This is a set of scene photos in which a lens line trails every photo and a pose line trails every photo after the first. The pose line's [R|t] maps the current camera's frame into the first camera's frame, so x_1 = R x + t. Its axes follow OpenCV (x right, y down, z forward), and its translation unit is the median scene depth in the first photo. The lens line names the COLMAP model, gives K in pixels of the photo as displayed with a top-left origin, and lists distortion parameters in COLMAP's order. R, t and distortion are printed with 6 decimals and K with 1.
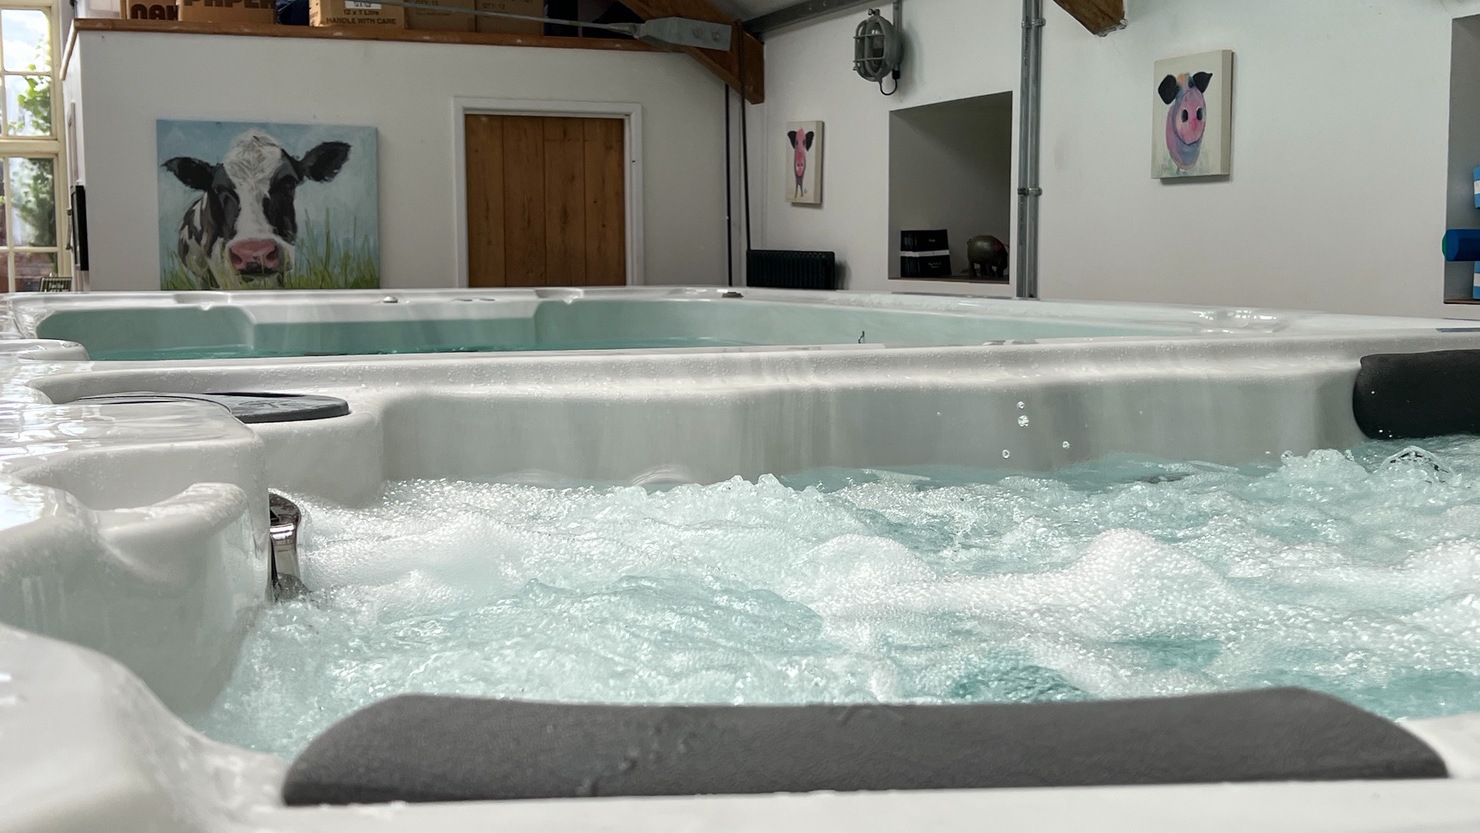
lens RADIAL K [[1854.3, 0, 730.2], [0, 1854.3, 422.6], [0, 0, 1]] dist [0.233356, -0.692385]
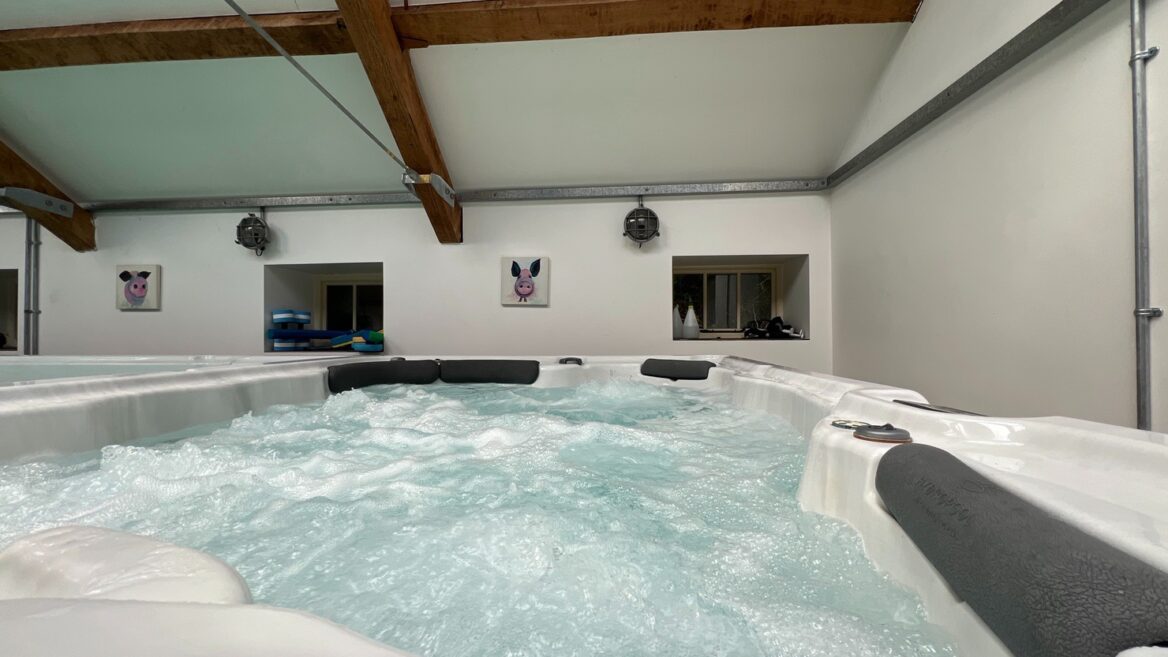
lens RADIAL K [[465.3, 0, 583.7], [0, 465.3, 330.1], [0, 0, 1]] dist [-0.002218, 0.000098]
pose [[0.421497, 0.012924, 0.906738, -0.061855], [0.087557, 0.994647, -0.054878, -0.005603], [-0.902593, 0.102523, 0.418109, 0.102360]]
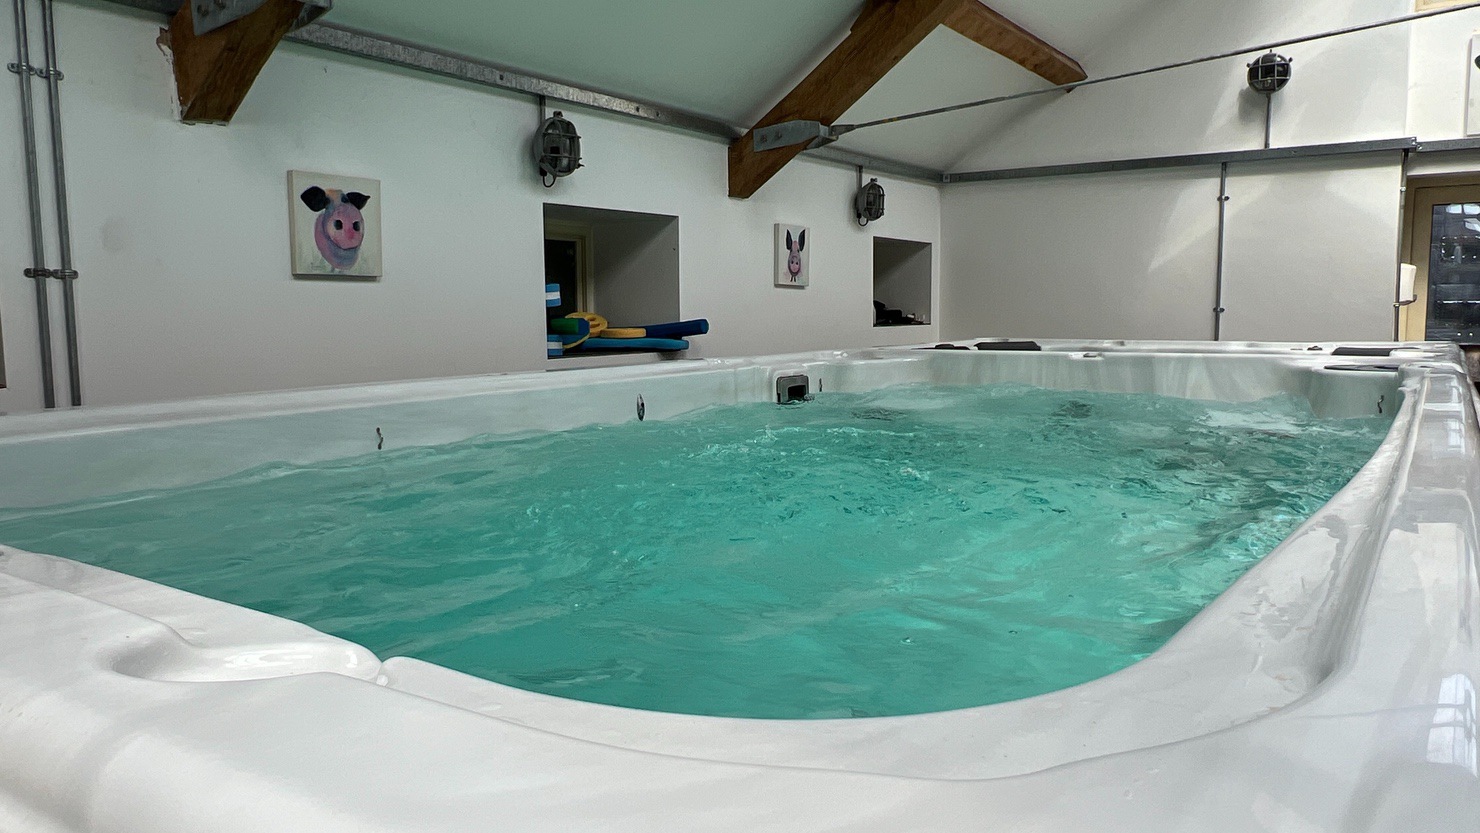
lens RADIAL K [[1072.8, 0, 740.0], [0, 1072.8, 416.5], [0, 0, 1]] dist [0.001682, 0.001397]
pose [[-0.580494, -0.071539, 0.811116, -0.325390], [0.088272, 0.984734, 0.150026, -0.084130], [-0.809466, 0.158688, -0.565317, 0.823815]]
